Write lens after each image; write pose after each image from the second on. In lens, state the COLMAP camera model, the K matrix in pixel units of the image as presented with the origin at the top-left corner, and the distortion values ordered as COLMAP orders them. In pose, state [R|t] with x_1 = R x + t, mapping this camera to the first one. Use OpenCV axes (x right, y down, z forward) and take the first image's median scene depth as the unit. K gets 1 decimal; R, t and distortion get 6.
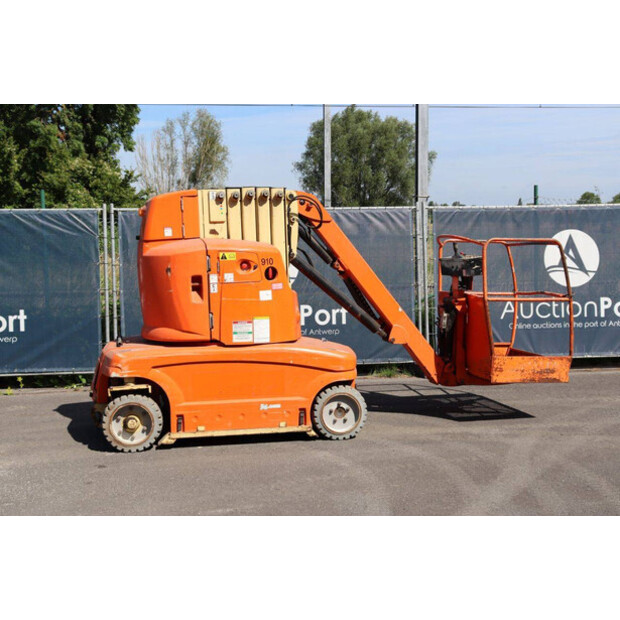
lens RADIAL K [[876.0, 0, 310.0], [0, 876.0, 310.0], [0, 0, 1]] dist [0.004928, 0.454616]
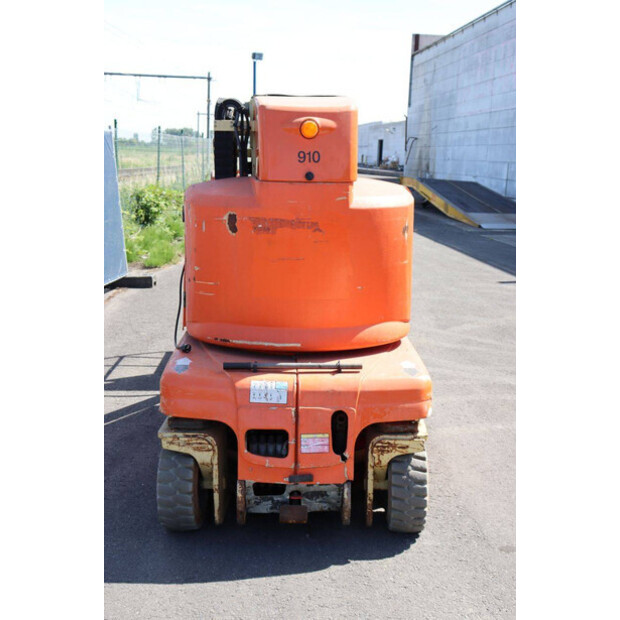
lens RADIAL K [[828.6, 0, 310.0], [0, 828.6, 310.0], [0, 0, 1]] dist [0.039987, 0.092989]
pose [[0.175468, -0.166797, 0.970253, -0.740822], [0.059358, 0.985542, 0.158690, -0.084904], [-0.982694, 0.029747, 0.182832, 0.934608]]
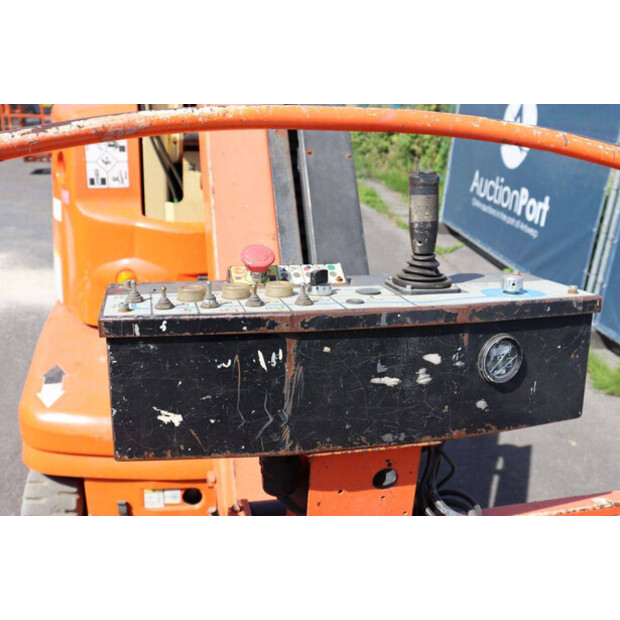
lens RADIAL K [[648.2, 0, 310.0], [0, 648.2, 310.0], [0, 0, 1]] dist [-0.075060, 0.223923]
pose [[-0.006844, 0.341429, -0.939883, 0.299507], [-0.119028, 0.932944, 0.339775, -0.101391], [0.992867, 0.114198, 0.034254, 1.123767]]
